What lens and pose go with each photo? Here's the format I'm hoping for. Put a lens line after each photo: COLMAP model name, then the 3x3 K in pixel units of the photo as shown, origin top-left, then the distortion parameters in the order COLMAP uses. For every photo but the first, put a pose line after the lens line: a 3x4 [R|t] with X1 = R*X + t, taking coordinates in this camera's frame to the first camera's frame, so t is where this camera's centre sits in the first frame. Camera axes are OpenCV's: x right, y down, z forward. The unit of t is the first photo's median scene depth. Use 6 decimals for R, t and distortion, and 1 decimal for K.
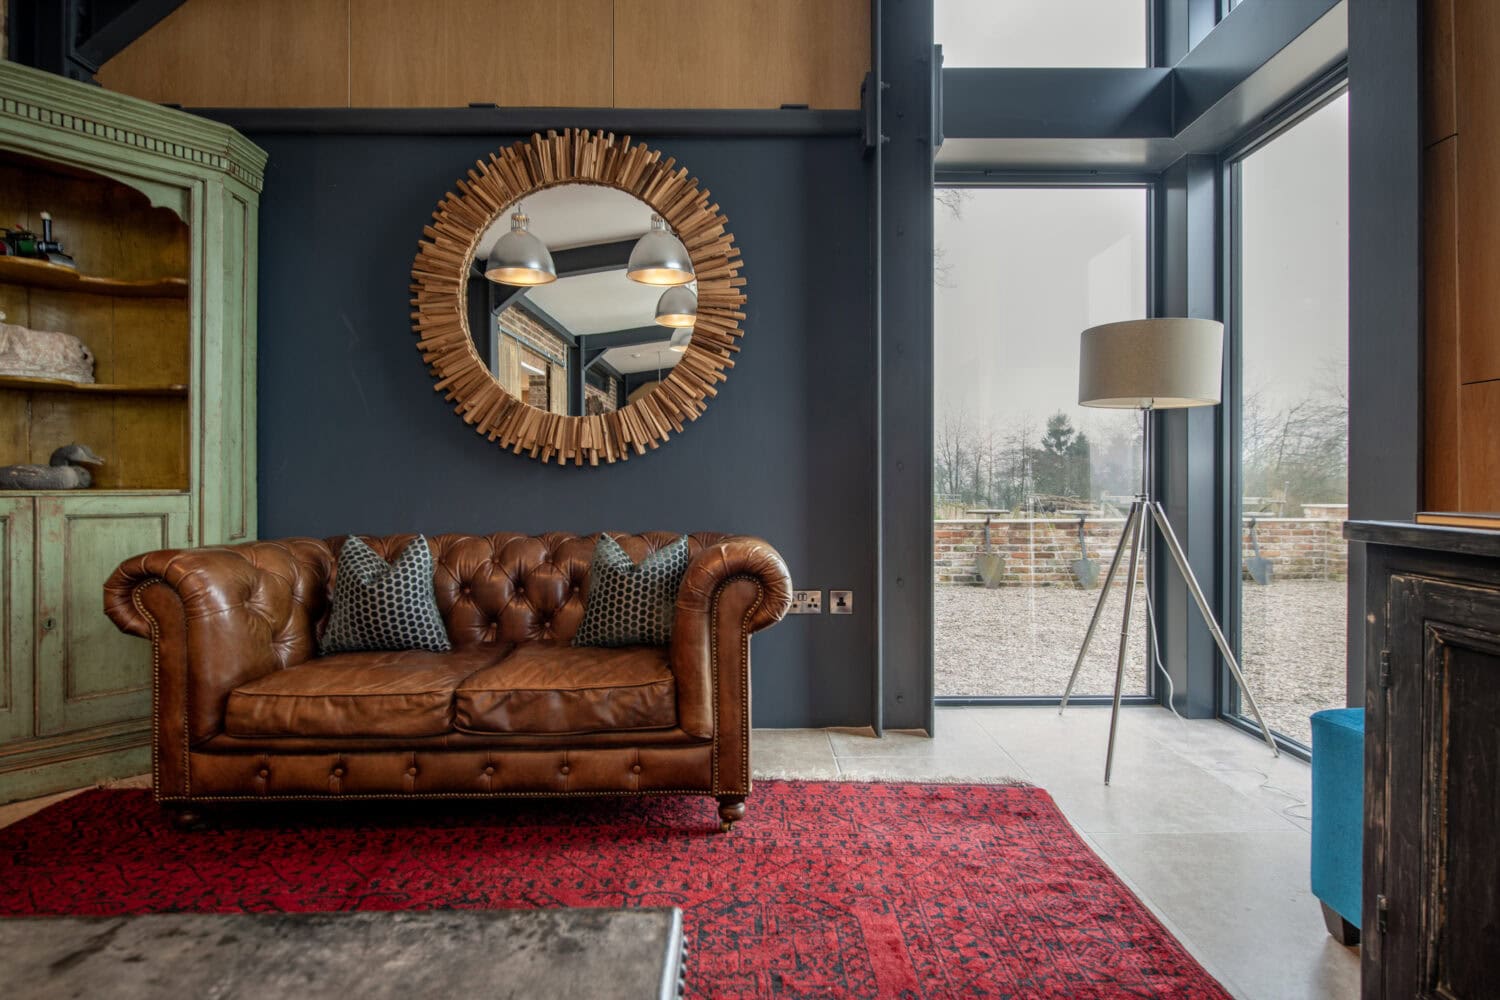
lens RADIAL K [[762.5, 0, 754.4], [0, 762.5, 496.5], [0, 0, 1]] dist [-0.003466, -0.000454]
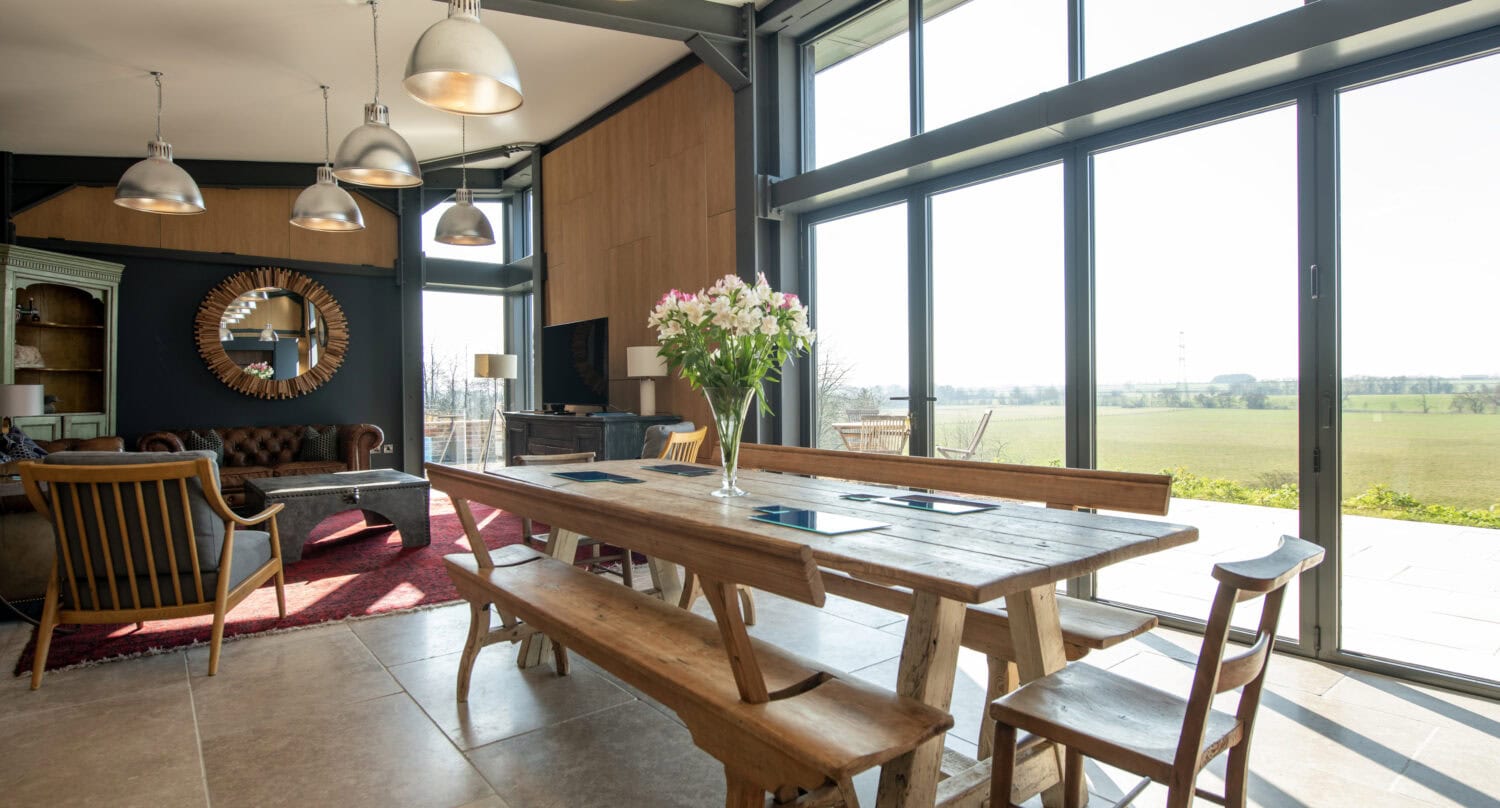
lens RADIAL K [[763.4, 0, 750.0], [0, 763.4, 404.0], [0, 0, 1]] dist [0.000728, 0.000252]
pose [[0.789904, -0.013332, 0.613086, -0.549574], [0.007196, 0.999896, 0.012473, -0.046472], [-0.613188, -0.005441, 0.789918, -1.993232]]
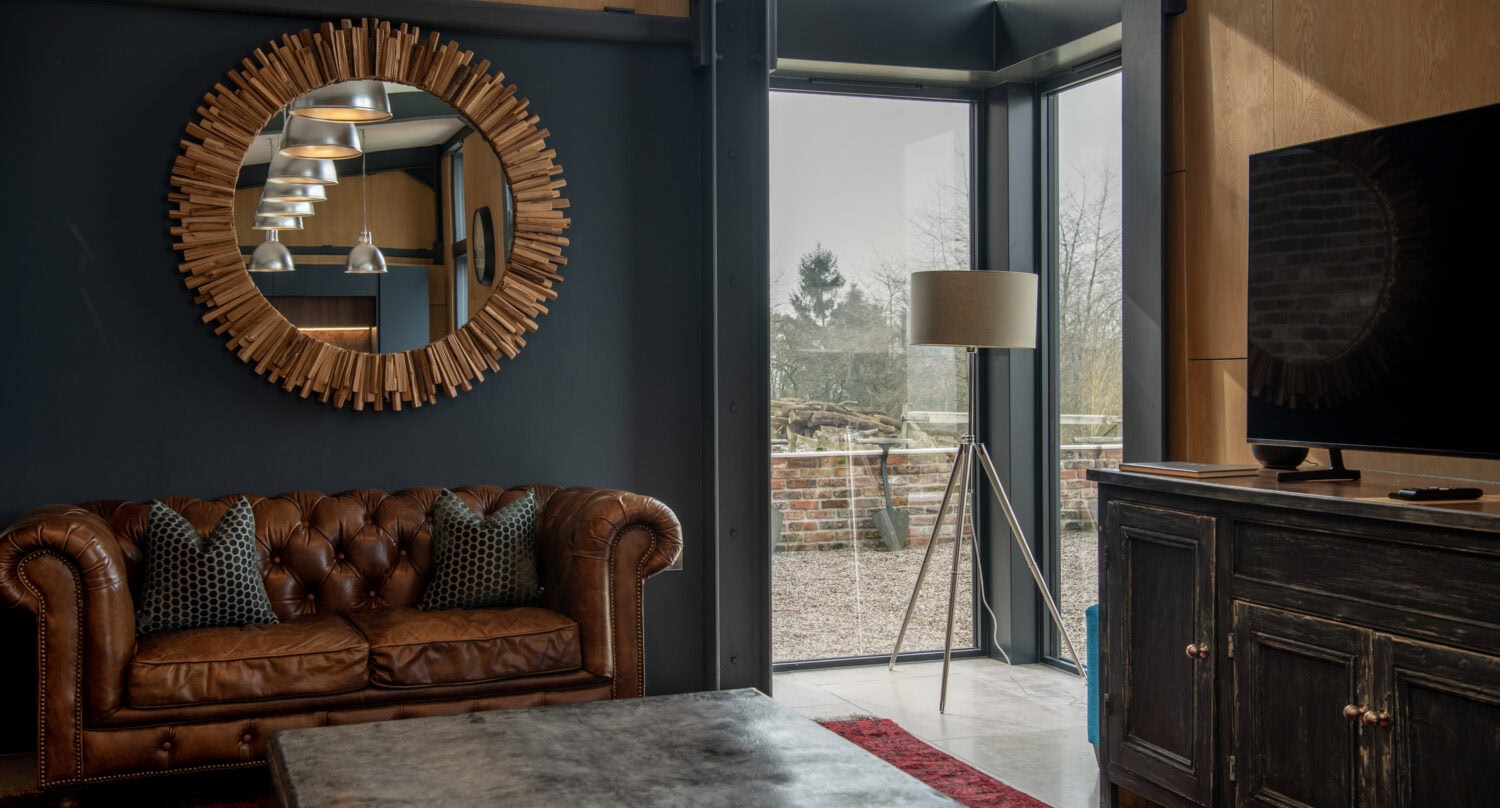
lens RADIAL K [[1544.0, 0, 750.4], [0, 1544.0, 403.9], [0, 0, 1]] dist [0.048264, 0.008298]
pose [[0.942954, -0.008630, 0.332810, -0.422043], [0.007714, 0.999962, 0.004073, -0.053100], [-0.332833, -0.001274, 0.942985, -0.792467]]
